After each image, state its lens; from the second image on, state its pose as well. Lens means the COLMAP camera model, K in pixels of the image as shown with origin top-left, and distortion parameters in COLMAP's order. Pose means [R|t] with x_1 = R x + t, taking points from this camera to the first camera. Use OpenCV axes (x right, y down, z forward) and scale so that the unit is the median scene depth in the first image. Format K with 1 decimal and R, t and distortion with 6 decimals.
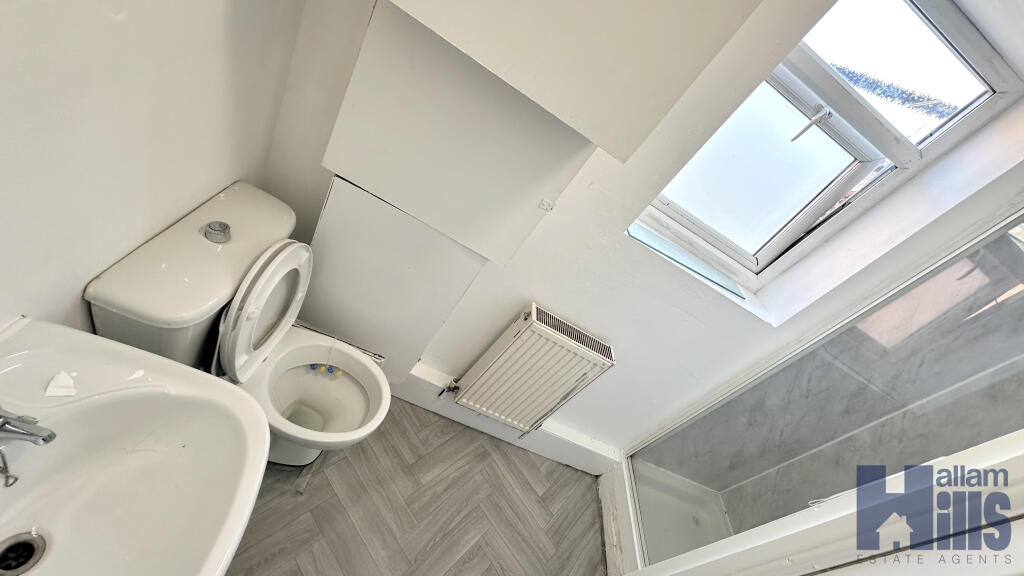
lens RADIAL K [[403.1, 0, 510.1], [0, 403.1, 285.5], [0, 0, 1]] dist [-0.014425, 0.000053]
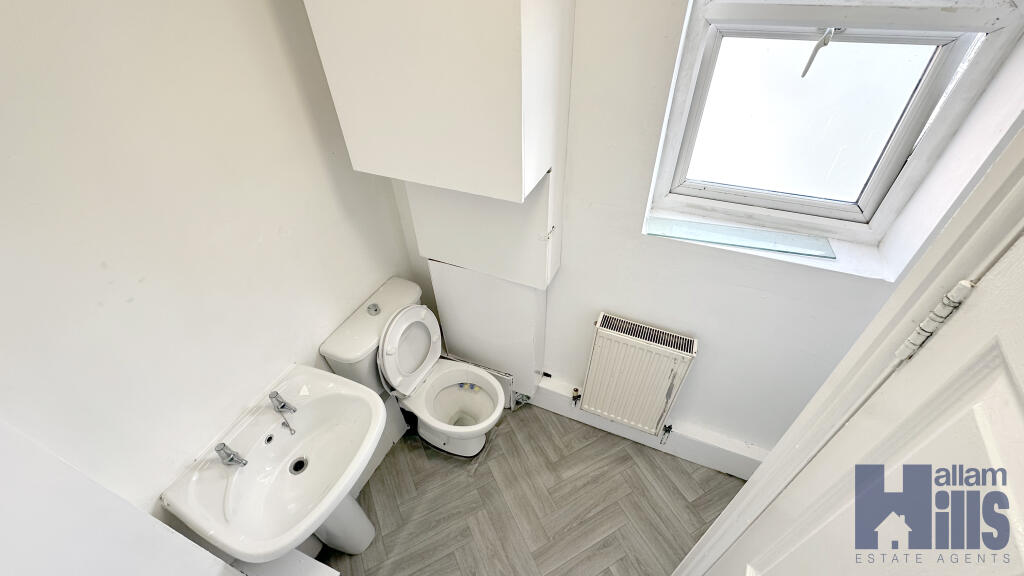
lens RADIAL K [[403.1, 0, 509.0], [0, 403.1, 285.4], [0, 0, 1]] dist [-0.014425, 0.000053]
pose [[0.791537, -0.234218, -0.564456, 0.469111], [0.183434, 0.972108, -0.146141, 0.079975], [0.582942, 0.012136, 0.812423, -0.076696]]
